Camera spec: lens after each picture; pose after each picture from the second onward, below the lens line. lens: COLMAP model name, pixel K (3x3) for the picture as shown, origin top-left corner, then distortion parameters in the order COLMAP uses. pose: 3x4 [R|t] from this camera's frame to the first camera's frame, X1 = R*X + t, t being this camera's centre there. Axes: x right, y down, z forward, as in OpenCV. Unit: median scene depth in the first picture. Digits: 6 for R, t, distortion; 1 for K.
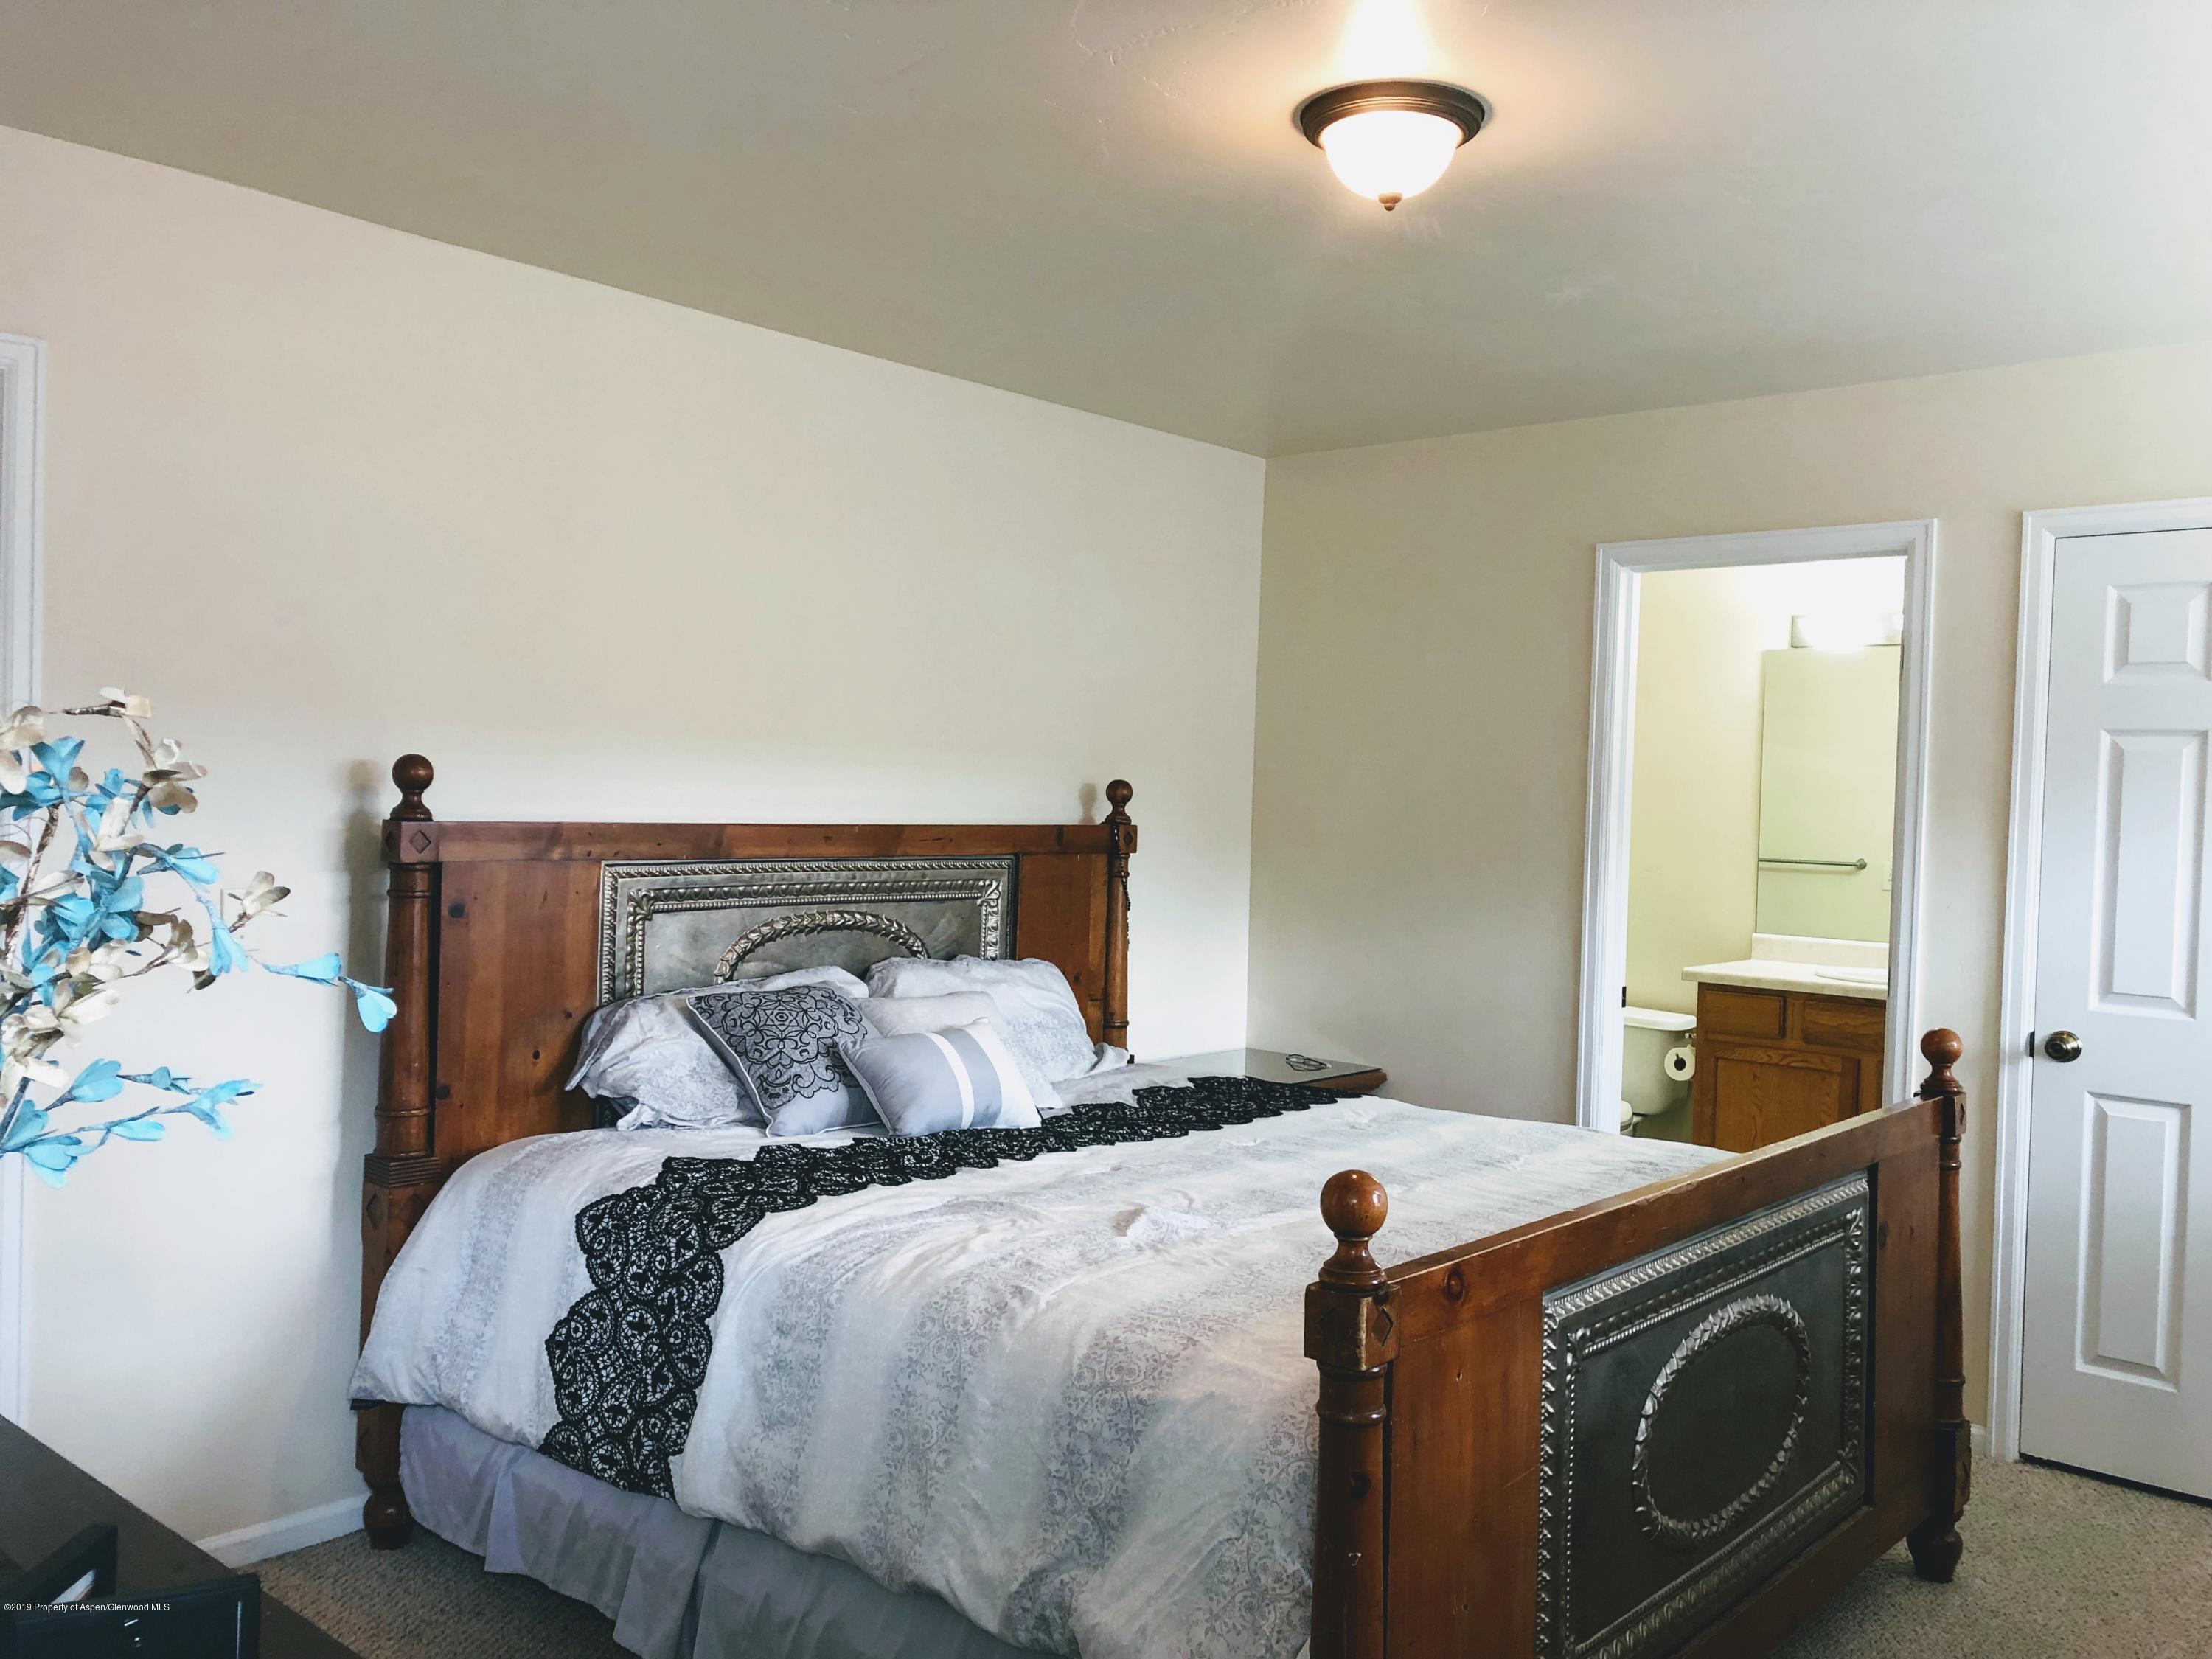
lens RADIAL K [[1802.5, 0, 1100.5], [0, 1802.5, 827.4], [0, 0, 1]] dist [0.007154, -0.006862]
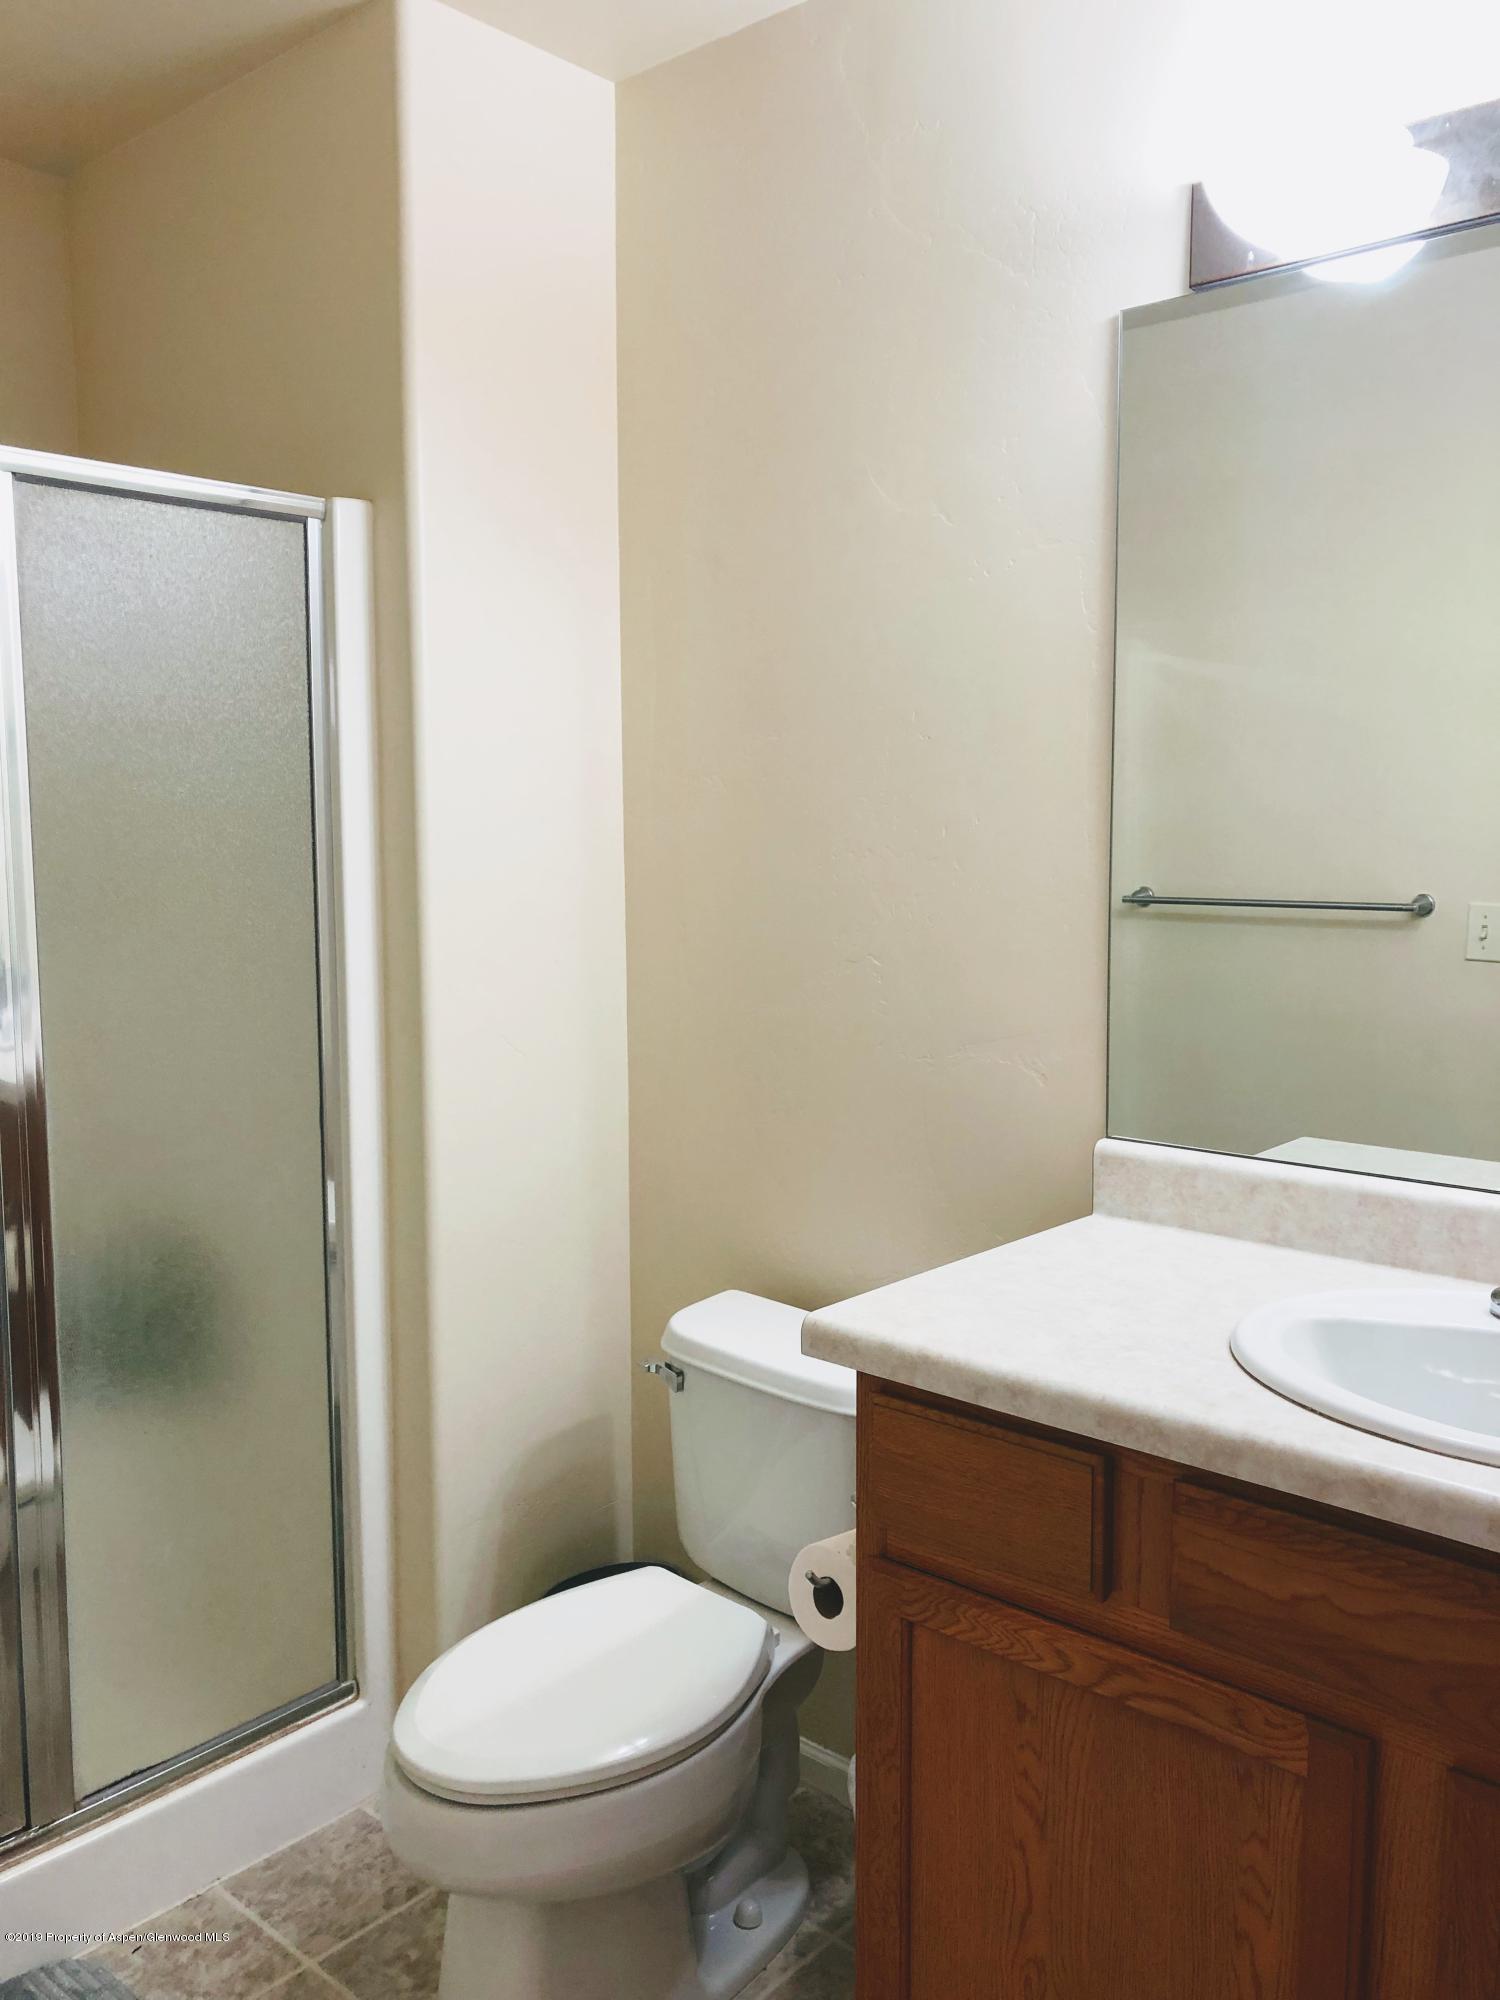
lens RADIAL K [[1629.7, 0, 755.5], [0, 1629.7, 997.0], [0, 0, 1]] dist [0.007154, -0.006862]
pose [[0.999229, -0.038435, -0.008044, 0.341304], [0.039022, 0.994788, 0.094199, -0.002320], [0.004382, -0.094441, 0.995521, 0.783656]]
